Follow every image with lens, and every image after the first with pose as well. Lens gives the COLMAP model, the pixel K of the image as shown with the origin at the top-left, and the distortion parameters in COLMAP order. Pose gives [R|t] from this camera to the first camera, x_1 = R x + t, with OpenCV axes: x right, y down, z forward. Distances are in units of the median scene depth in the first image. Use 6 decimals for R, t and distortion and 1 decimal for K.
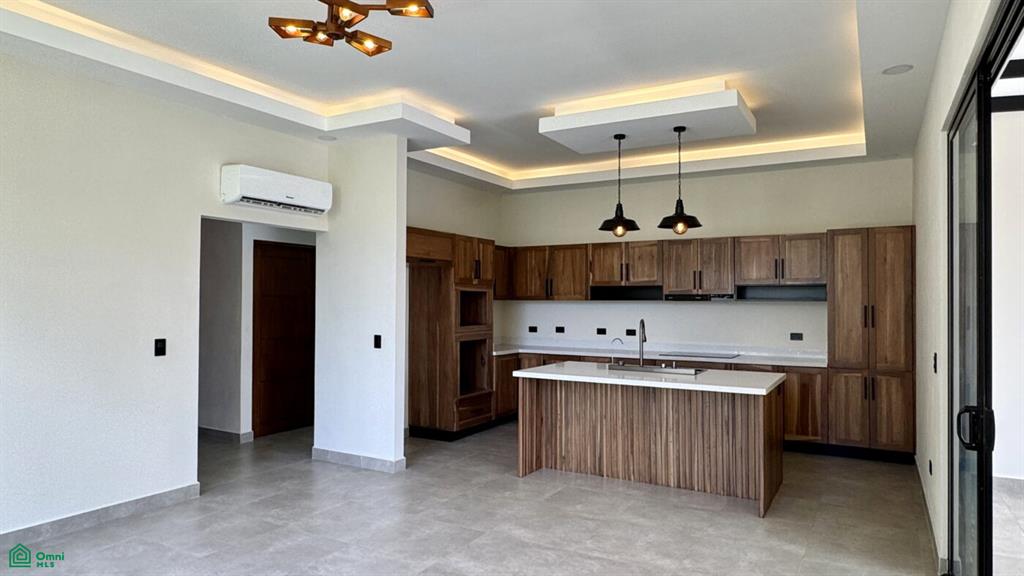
lens RADIAL K [[633.0, 0, 507.9], [0, 633.0, 294.3], [0, 0, 1]] dist [-0.000992, -0.000552]
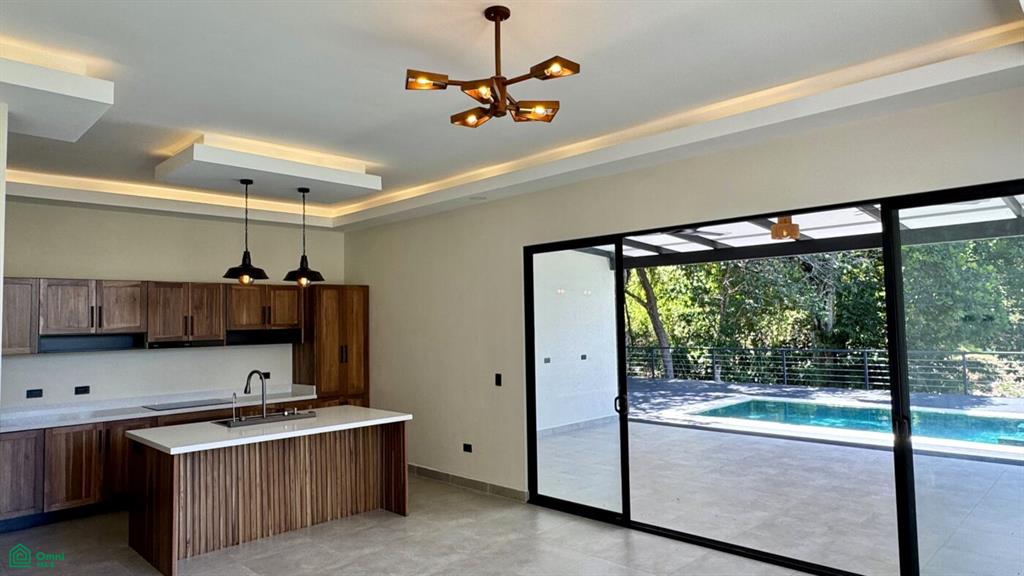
lens RADIAL K [[633.0, 0, 506.5], [0, 633.0, 288.5], [0, 0, 1]] dist [-0.000992, -0.000552]
pose [[0.267143, 0.042610, 0.962714, -0.658964], [0.012679, 0.998780, -0.047724, -0.036035], [-0.963573, 0.024956, 0.266277, 0.373723]]
